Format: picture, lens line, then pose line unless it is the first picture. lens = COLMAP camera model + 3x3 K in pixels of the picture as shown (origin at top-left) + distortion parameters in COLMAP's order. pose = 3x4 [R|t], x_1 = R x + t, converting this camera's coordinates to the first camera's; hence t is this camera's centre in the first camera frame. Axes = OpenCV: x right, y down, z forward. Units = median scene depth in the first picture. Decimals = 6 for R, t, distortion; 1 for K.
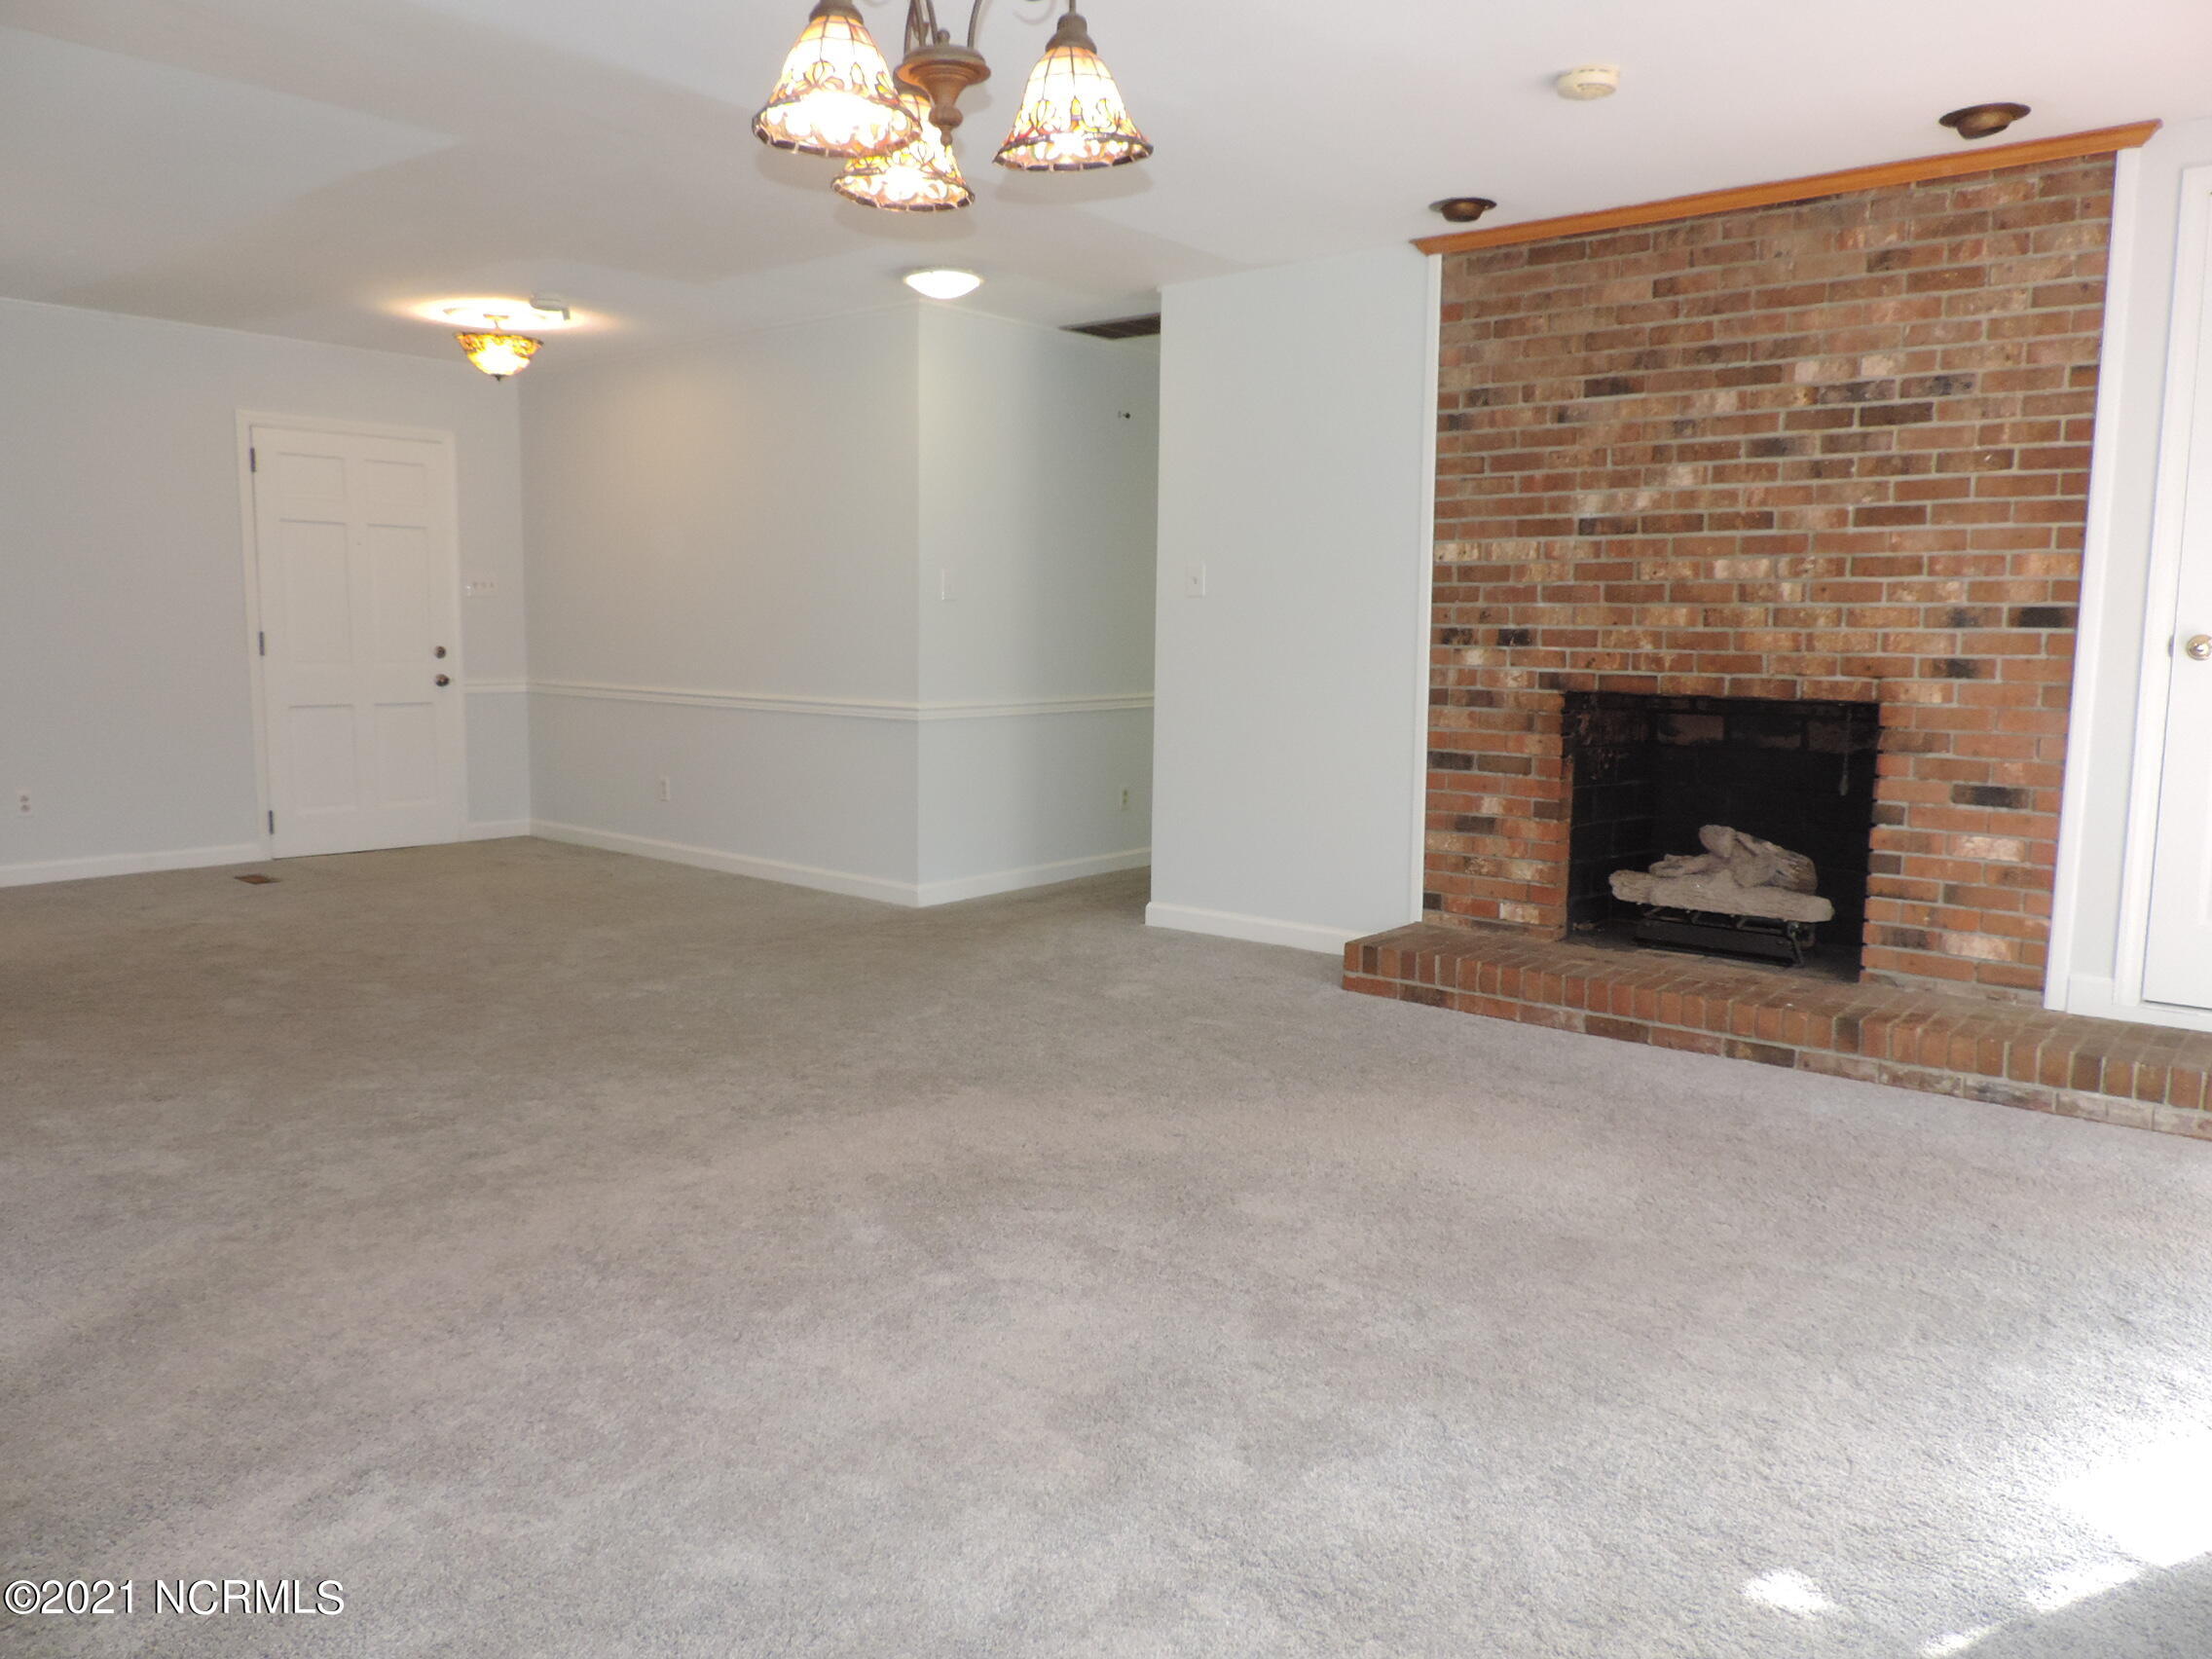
lens RADIAL K [[1589.8, 0, 1106.0], [0, 1589.8, 829.5], [0, 0, 1]] dist [-0.006109, -0.005764]
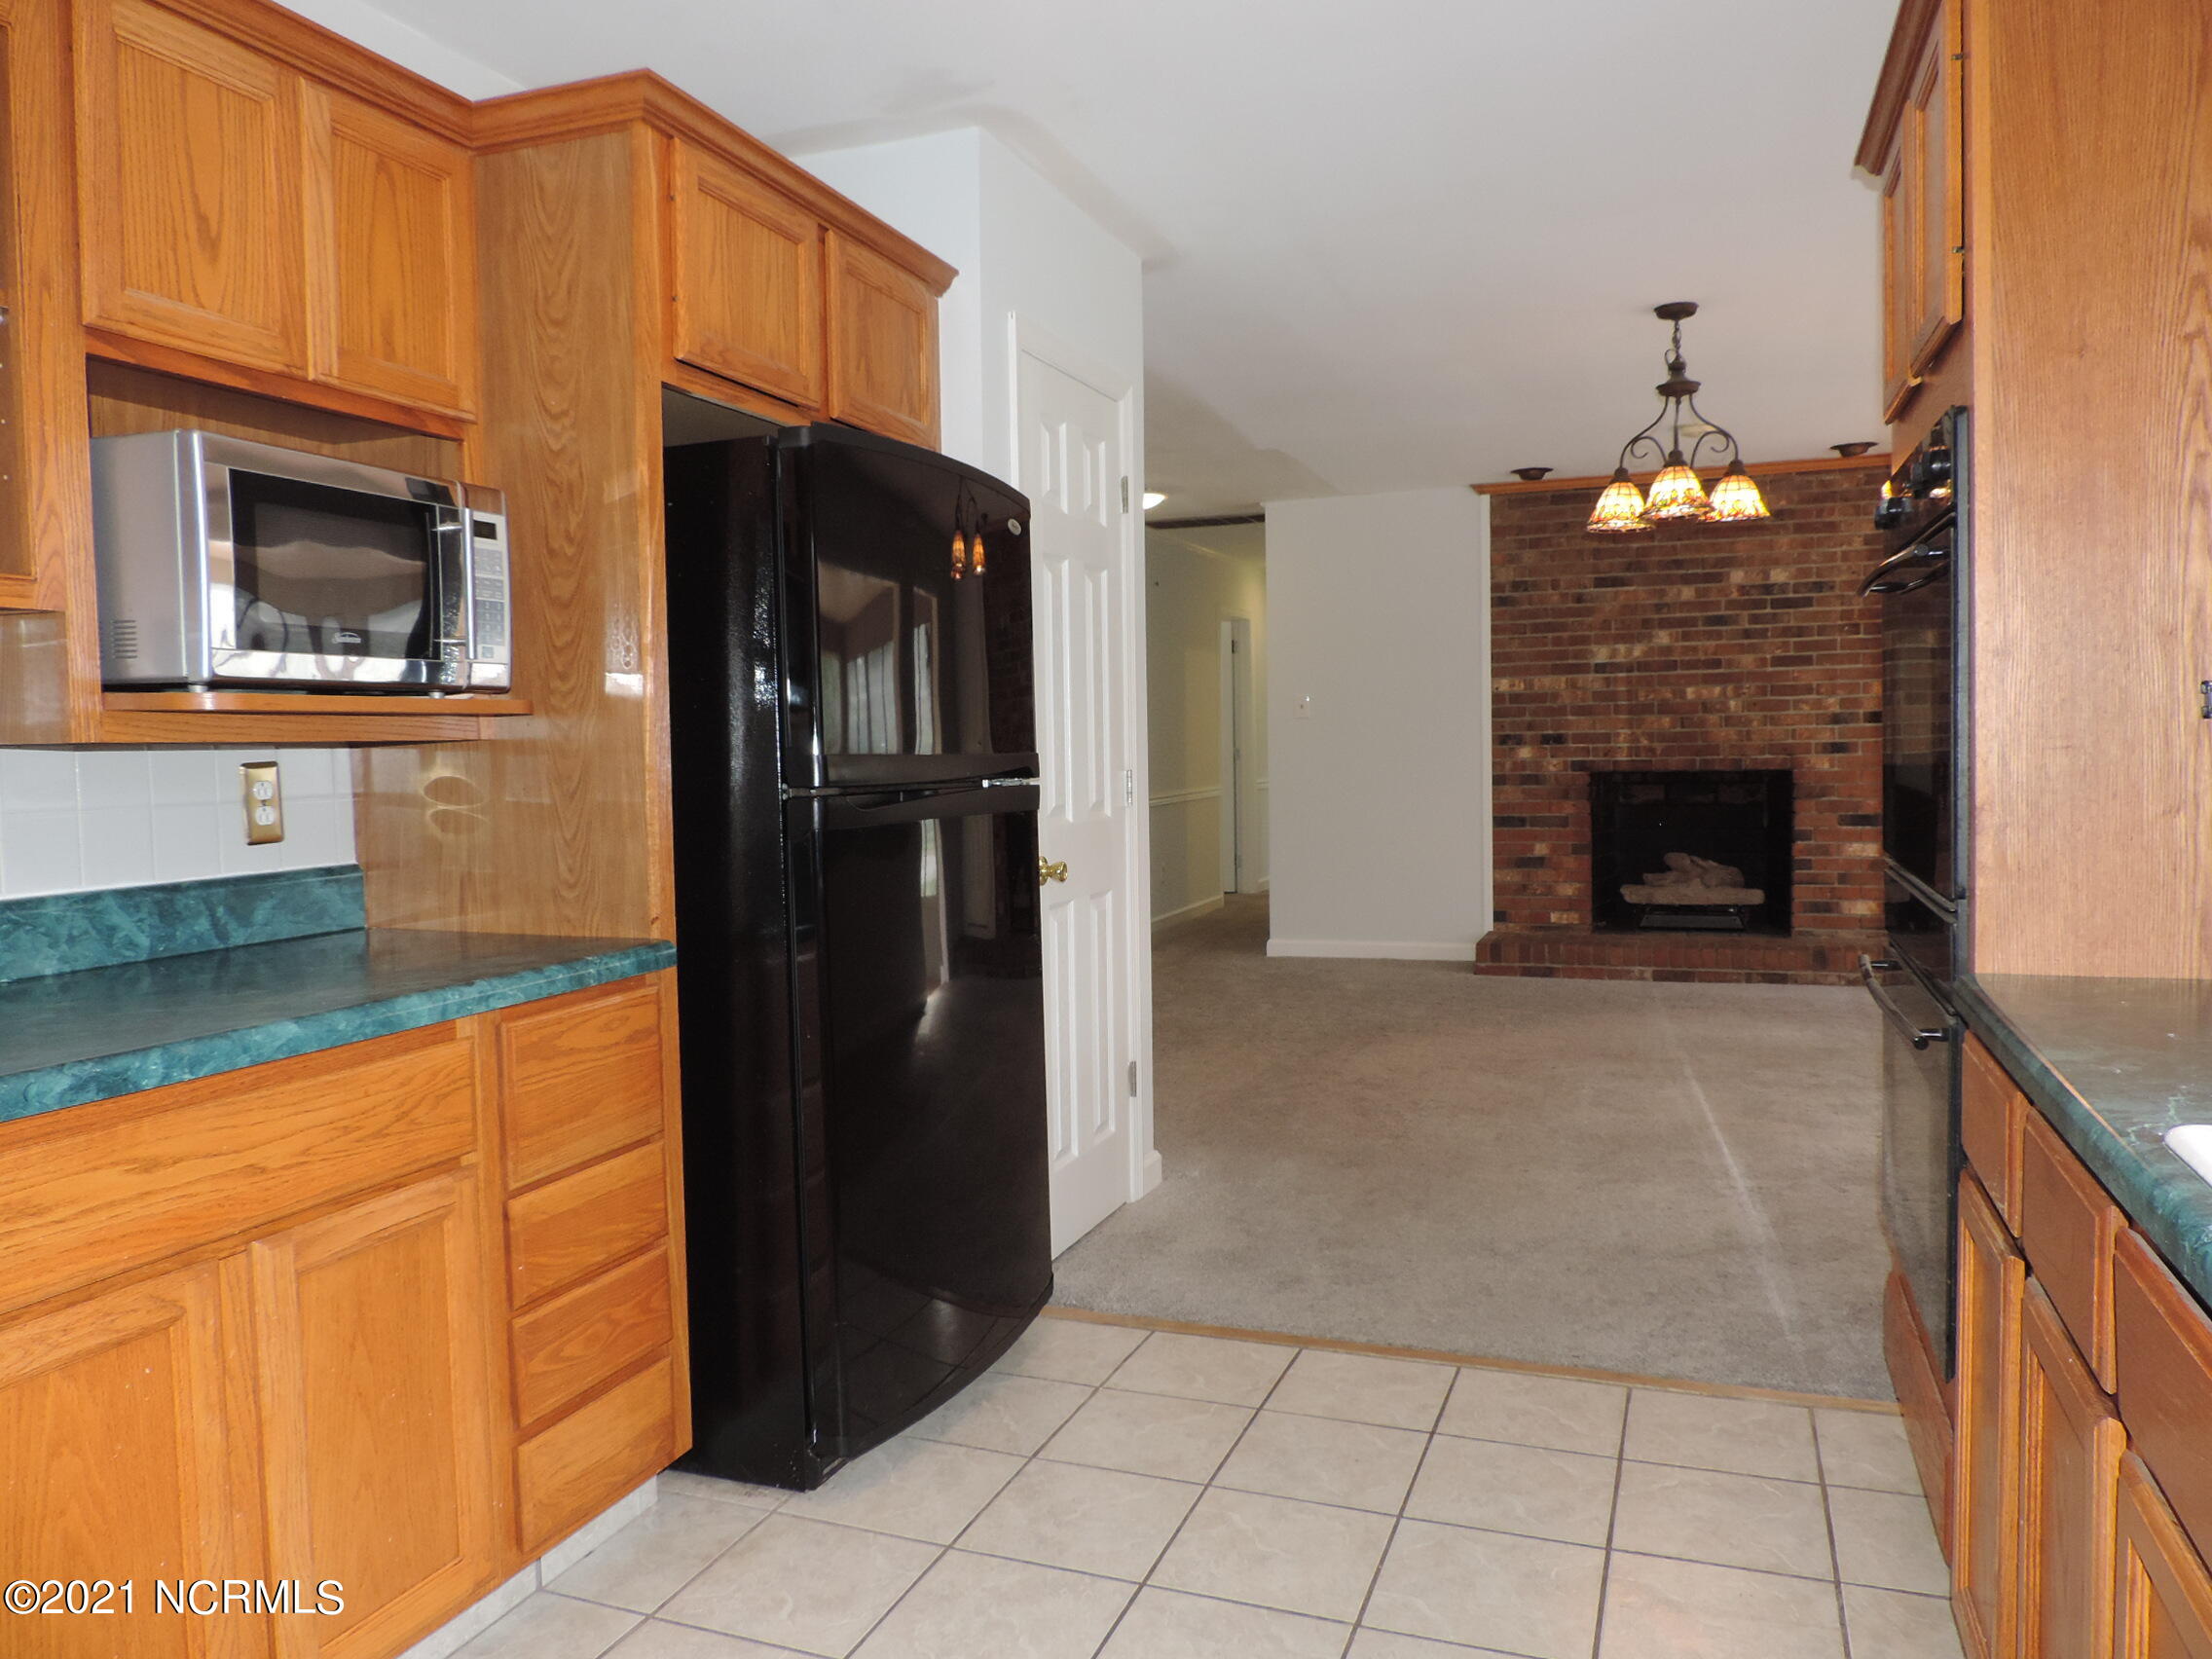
lens RADIAL K [[1617.2, 0, 1095.7], [0, 1617.2, 840.9], [0, 0, 1]] dist [-0.007468, -0.004486]
pose [[0.945543, -0.052042, 0.321311, -0.735690], [0.072932, 0.995911, -0.053316, 0.032002], [-0.317222, 0.073846, 0.945472, -0.370902]]
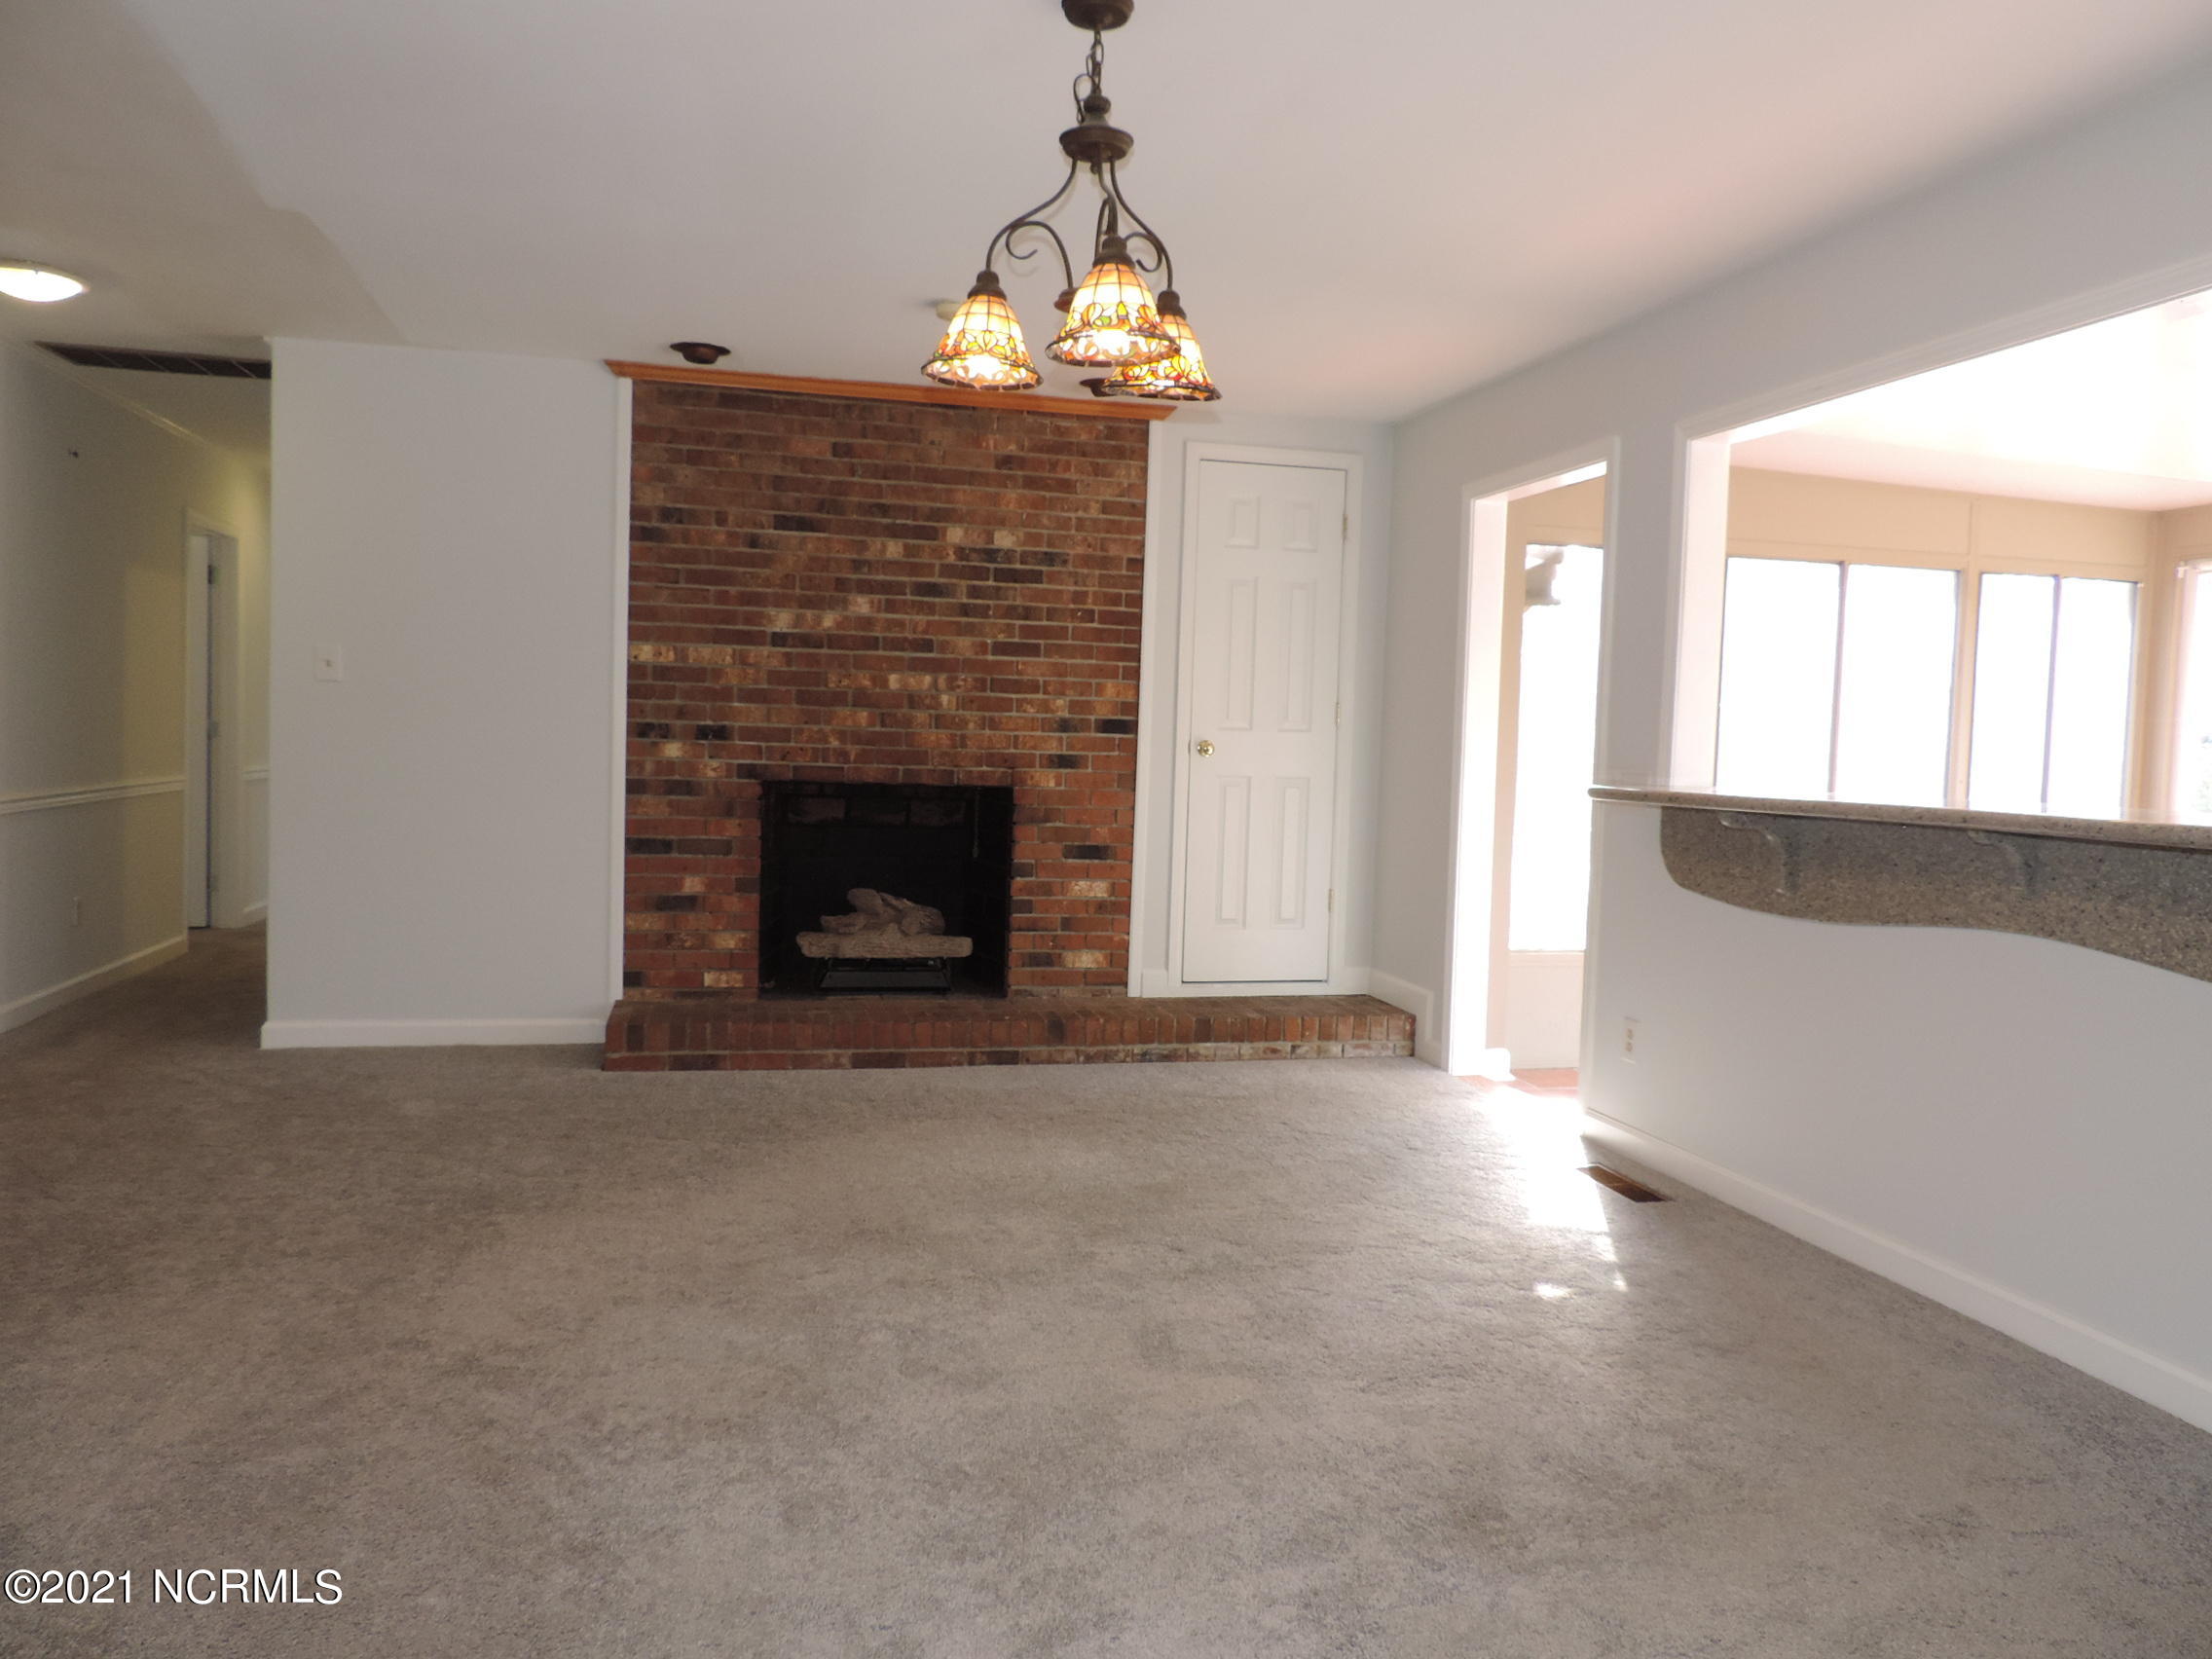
lens RADIAL K [[1607.6, 0, 1119.1], [0, 1607.6, 833.5], [0, 0, 1]] dist [-0.013186, 0.003075]
pose [[0.597089, -0.039633, 0.801196, -0.522252], [0.074478, 0.997204, -0.006176, -0.024034], [-0.798710, 0.063359, 0.598371, 0.109953]]
